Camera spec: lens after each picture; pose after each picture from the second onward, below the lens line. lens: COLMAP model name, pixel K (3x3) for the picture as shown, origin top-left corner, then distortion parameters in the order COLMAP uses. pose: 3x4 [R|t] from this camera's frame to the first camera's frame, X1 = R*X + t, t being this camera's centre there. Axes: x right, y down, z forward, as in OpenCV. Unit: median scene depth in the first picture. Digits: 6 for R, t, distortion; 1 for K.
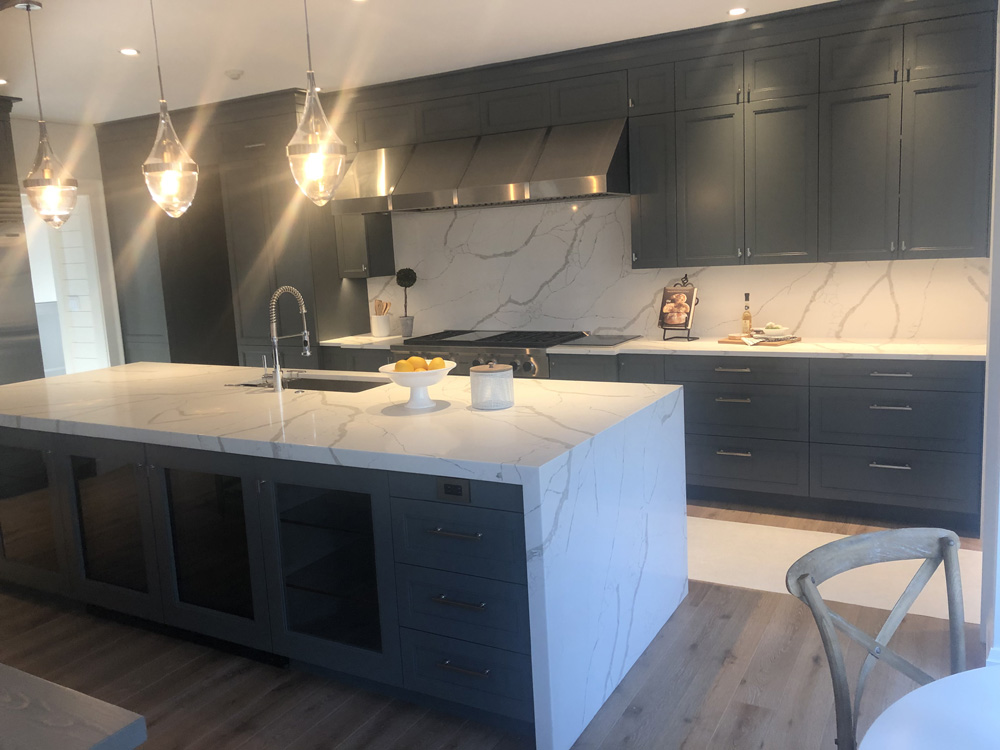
lens RADIAL K [[825.8, 0, 496.6], [0, 825.8, 370.1], [0, 0, 1]] dist [0.067032, -0.099113]
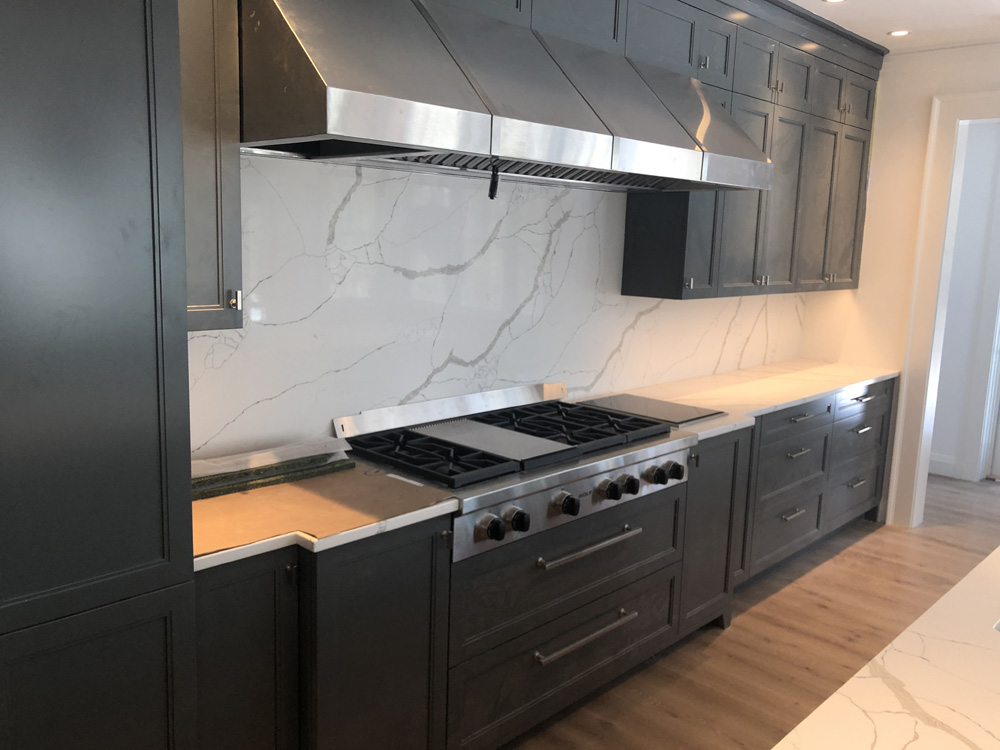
lens RADIAL K [[829.5, 0, 509.7], [0, 829.5, 367.8], [0, 0, 1]] dist [0.088799, -0.126360]
pose [[0.232998, -0.095868, 0.967740, -0.595272], [0.101032, 0.992130, 0.073959, -0.141672], [-0.967215, 0.080540, 0.240850, 1.047313]]
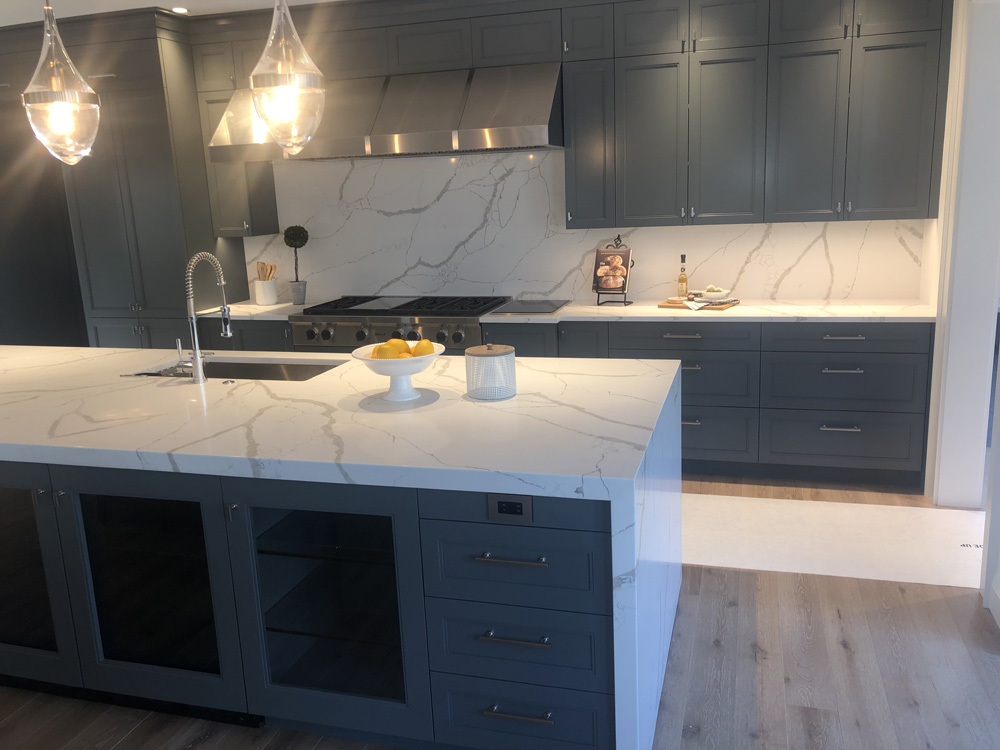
lens RADIAL K [[829.5, 0, 509.7], [0, 829.5, 367.8], [0, 0, 1]] dist [0.088799, -0.126360]
pose [[0.971920, -0.038482, 0.232145, -0.129724], [0.026012, 0.998061, 0.056541, -0.022658], [-0.233871, -0.048914, 0.971036, 0.107660]]
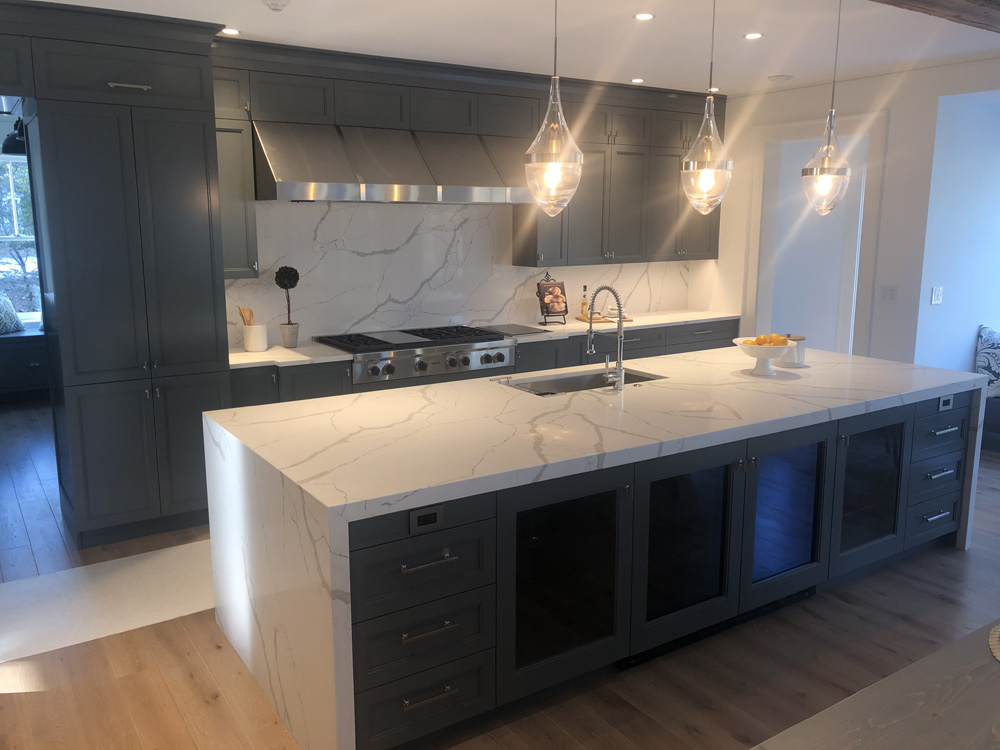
lens RADIAL K [[829.5, 0, 509.7], [0, 829.5, 367.8], [0, 0, 1]] dist [0.088799, -0.126360]
pose [[0.430162, -0.110992, 0.895903, -1.009206], [0.112322, 0.991282, 0.068878, -0.070145], [-0.895737, 0.071001, 0.438878, 0.559920]]
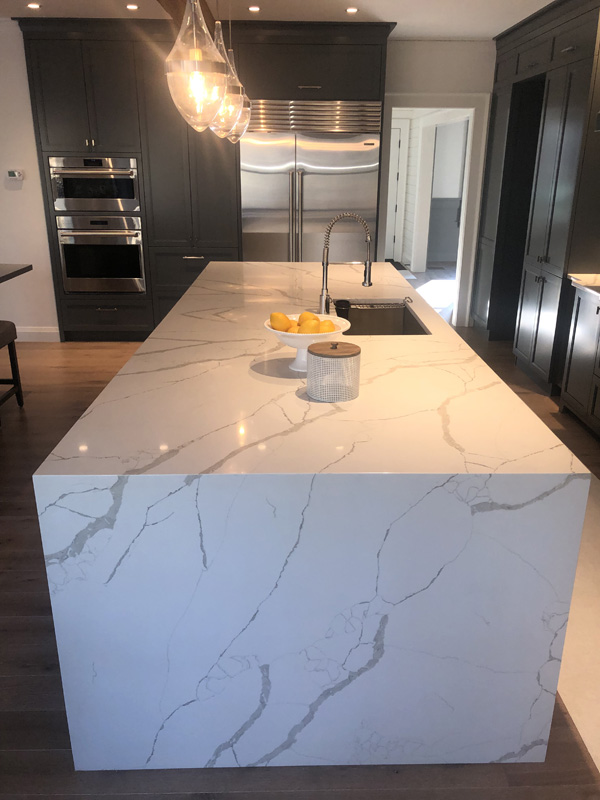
lens RADIAL K [[660.7, 0, 301.3], [0, 660.7, 394.7], [0, 0, 1]] dist [0.067032, -0.099113]
pose [[0.511521, 0.338420, -0.789822, 0.349099], [-0.160431, 0.940628, 0.299135, -0.102945], [0.844161, -0.026302, 0.535444, 0.433741]]
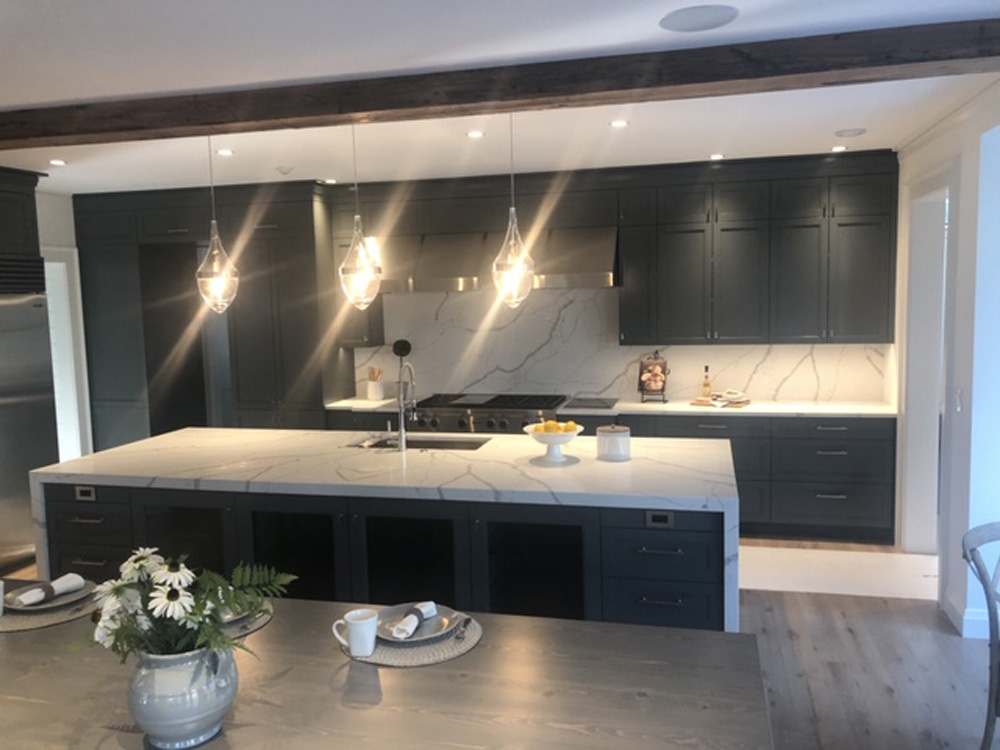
lens RADIAL K [[832.8, 0, 492.1], [0, 832.8, 375.2], [0, 0, 1]] dist [0.074147, -0.105401]
pose [[0.964460, -0.000454, 0.264230, -0.376300], [0.015633, 0.998345, -0.055343, -0.012388], [-0.263767, 0.057506, 0.962871, -0.160784]]
